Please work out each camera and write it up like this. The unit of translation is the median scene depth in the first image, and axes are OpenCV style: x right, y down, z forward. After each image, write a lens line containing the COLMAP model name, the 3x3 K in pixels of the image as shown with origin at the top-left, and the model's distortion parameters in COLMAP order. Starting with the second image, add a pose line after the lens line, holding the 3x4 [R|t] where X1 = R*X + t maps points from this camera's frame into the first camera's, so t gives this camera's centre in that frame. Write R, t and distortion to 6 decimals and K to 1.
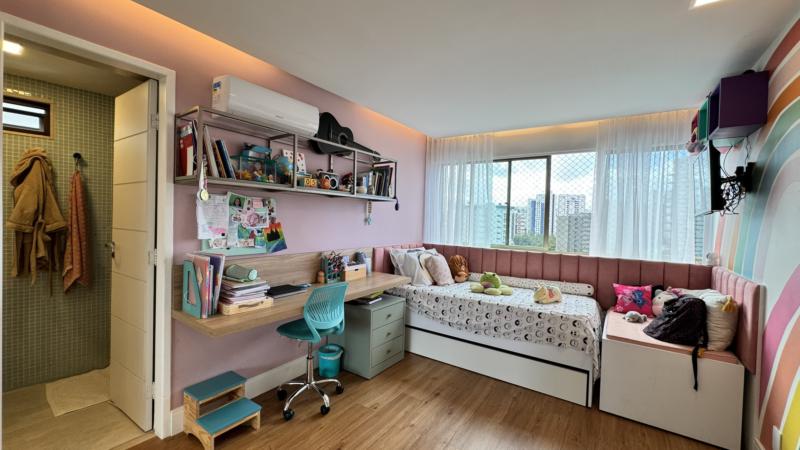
lens RADIAL K [[325.1, 0, 397.6], [0, 325.1, 225.1], [0, 0, 1]] dist [0.001429, 0.000246]
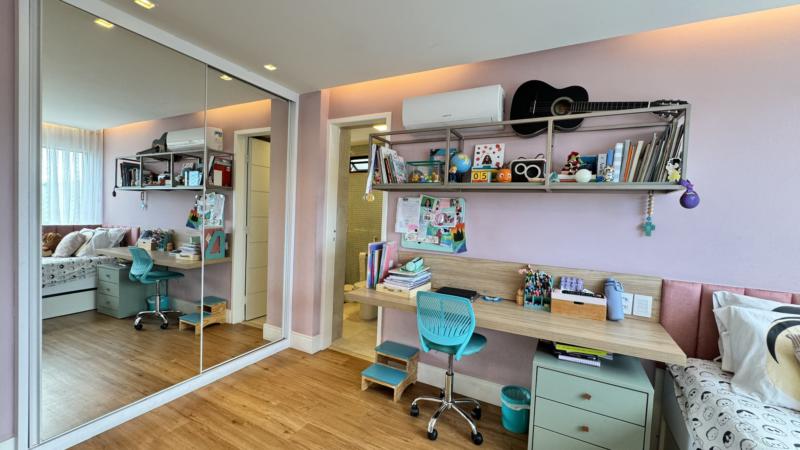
lens RADIAL K [[315.0, 0, 395.4], [0, 315.0, 225.6], [0, 0, 1]] dist [-0.015843, -0.000133]
pose [[0.116183, 0.016590, -0.993089, 0.543491], [-0.062700, 0.997989, 0.009336, 0.004186], [0.991247, 0.061182, 0.116989, 0.705721]]
